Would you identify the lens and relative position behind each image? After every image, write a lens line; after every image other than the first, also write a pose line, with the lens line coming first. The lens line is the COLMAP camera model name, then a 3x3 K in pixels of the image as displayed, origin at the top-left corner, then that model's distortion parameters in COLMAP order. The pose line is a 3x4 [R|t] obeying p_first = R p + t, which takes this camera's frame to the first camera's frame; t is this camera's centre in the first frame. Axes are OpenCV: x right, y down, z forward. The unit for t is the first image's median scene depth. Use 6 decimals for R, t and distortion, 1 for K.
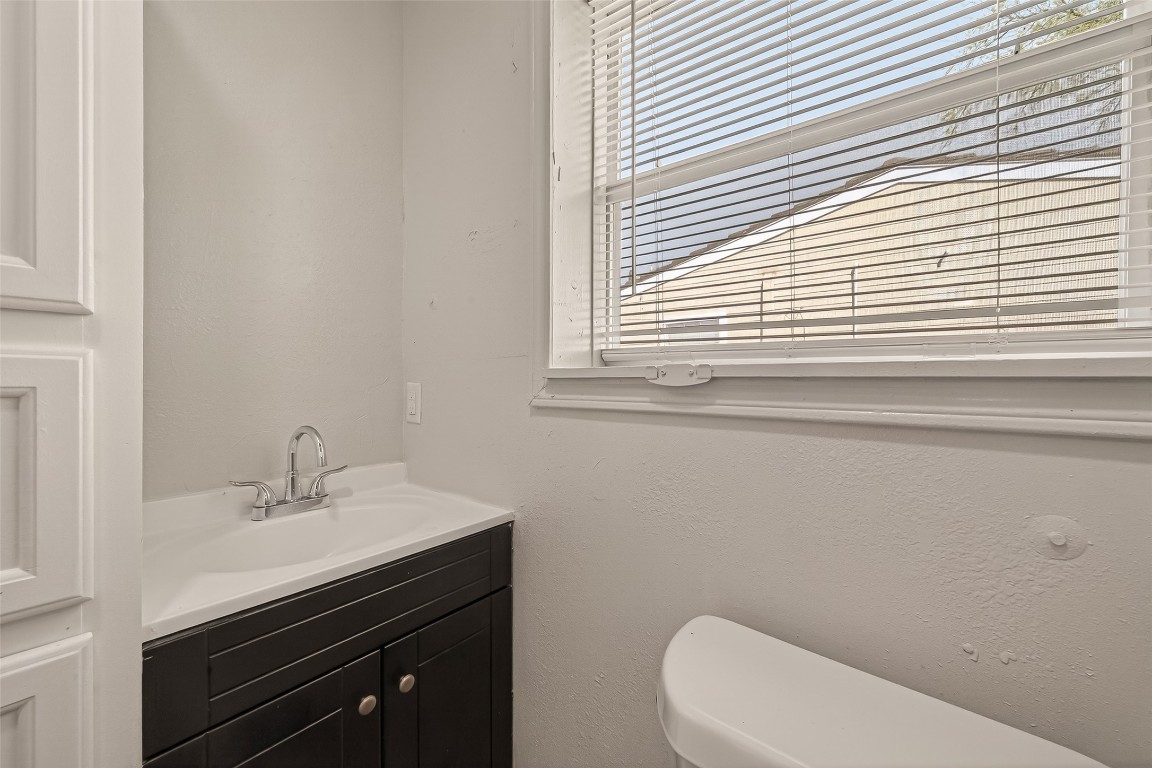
lens RADIAL K [[445.2, 0, 579.5], [0, 445.2, 385.7], [0, 0, 1]] dist [-0.000204, -0.000346]
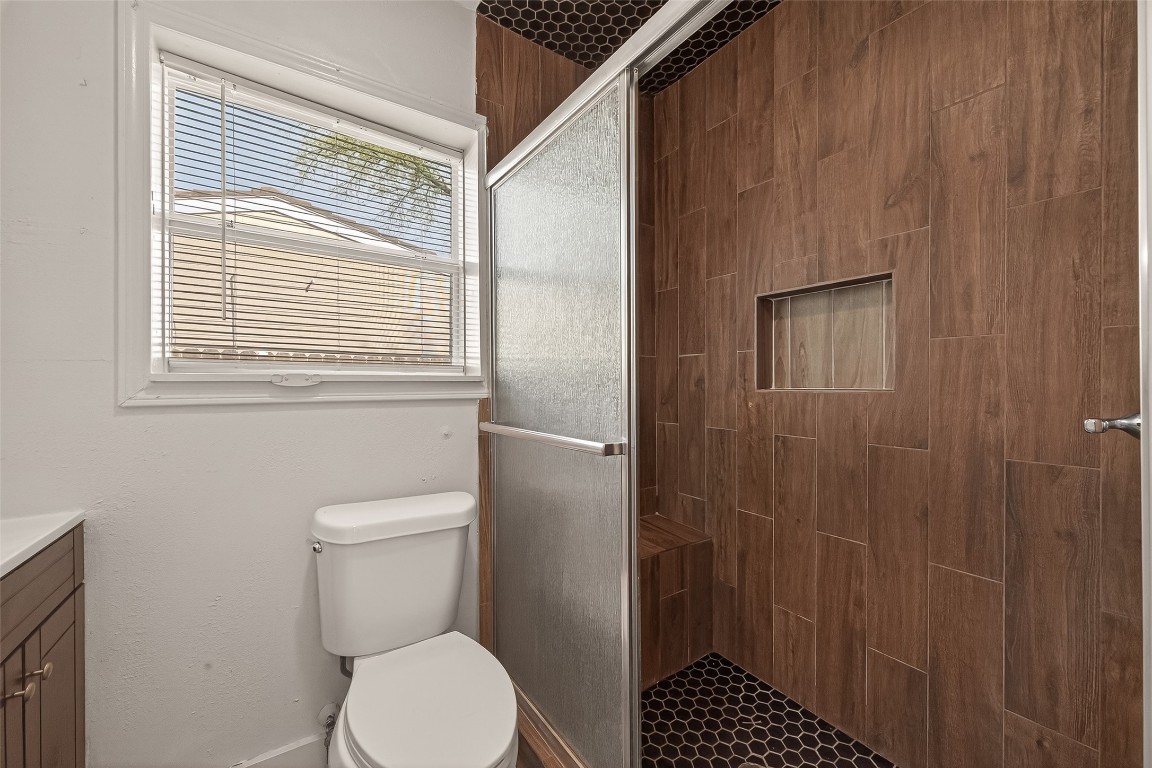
lens RADIAL K [[445.2, 0, 579.5], [0, 445.2, 385.7], [0, 0, 1]] dist [-0.000204, -0.000346]
pose [[0.266400, -0.003305, 0.963857, -0.889815], [0.010295, 0.999947, 0.000583, 0.006324], [-0.963808, 0.009767, 0.266420, -0.398429]]
